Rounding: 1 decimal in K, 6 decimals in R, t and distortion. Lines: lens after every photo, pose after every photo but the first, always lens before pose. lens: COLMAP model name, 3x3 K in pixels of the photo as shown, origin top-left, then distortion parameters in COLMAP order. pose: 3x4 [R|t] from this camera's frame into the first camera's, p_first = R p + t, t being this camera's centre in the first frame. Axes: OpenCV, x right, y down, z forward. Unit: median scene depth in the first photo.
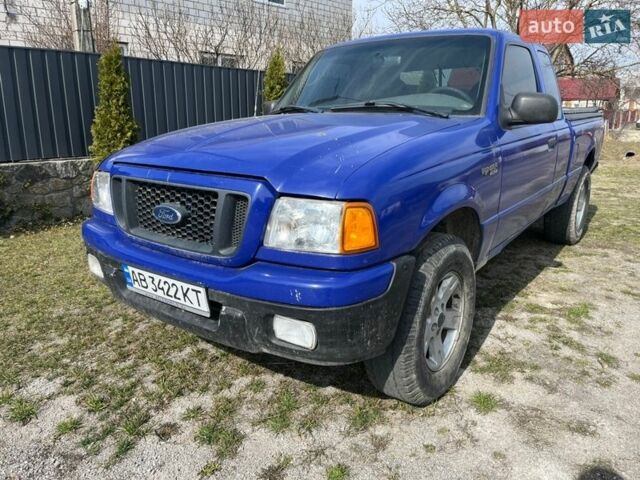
lens RADIAL K [[485.0, 0, 320.0], [0, 485.0, 240.0], [0, 0, 1]] dist [0.072076, -0.105452]
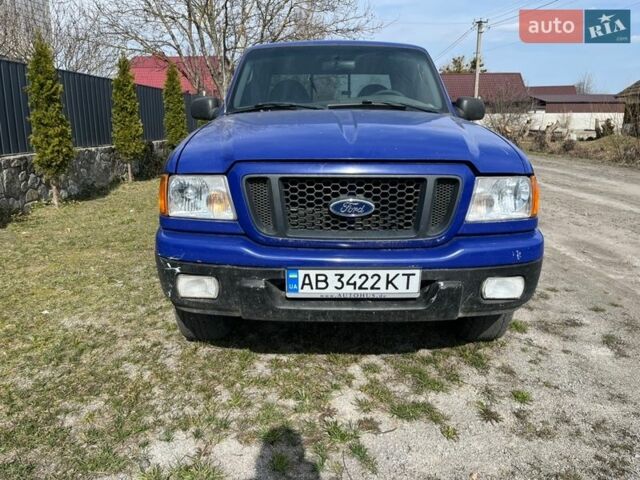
lens RADIAL K [[485.0, 0, 320.0], [0, 485.0, 240.0], [0, 0, 1]] dist [0.072076, -0.105452]
pose [[0.797267, -0.141304, 0.586854, -0.860224], [0.147698, 0.988328, 0.037317, -0.030952], [-0.585278, 0.056926, 0.808832, 0.221483]]
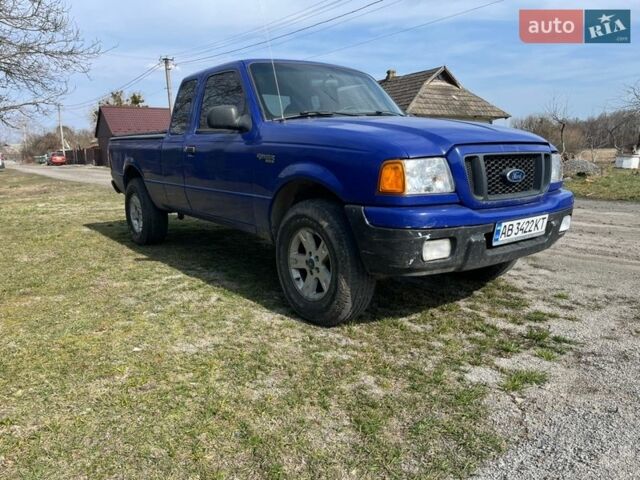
lens RADIAL K [[485.0, 0, 320.0], [0, 485.0, 240.0], [0, 0, 1]] dist [0.072076, -0.105452]
pose [[0.272146, -0.177603, 0.945724, -1.649659], [0.261325, 0.959523, 0.104995, -0.153013], [-0.926092, 0.218568, 0.307542, 1.018426]]
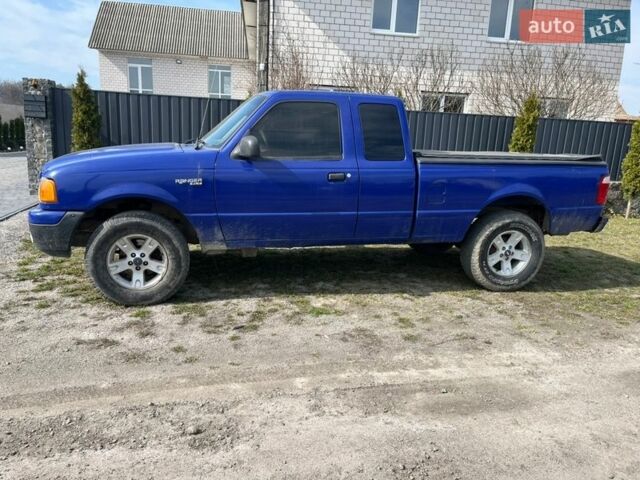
lens RADIAL K [[485.0, 0, 320.0], [0, 485.0, 240.0], [0, 0, 1]] dist [0.072076, -0.105452]
pose [[0.769047, 0.171377, -0.615789, 1.857678], [-0.206527, 0.978336, 0.014348, -0.074725], [0.604907, 0.116142, 0.787780, 0.003717]]
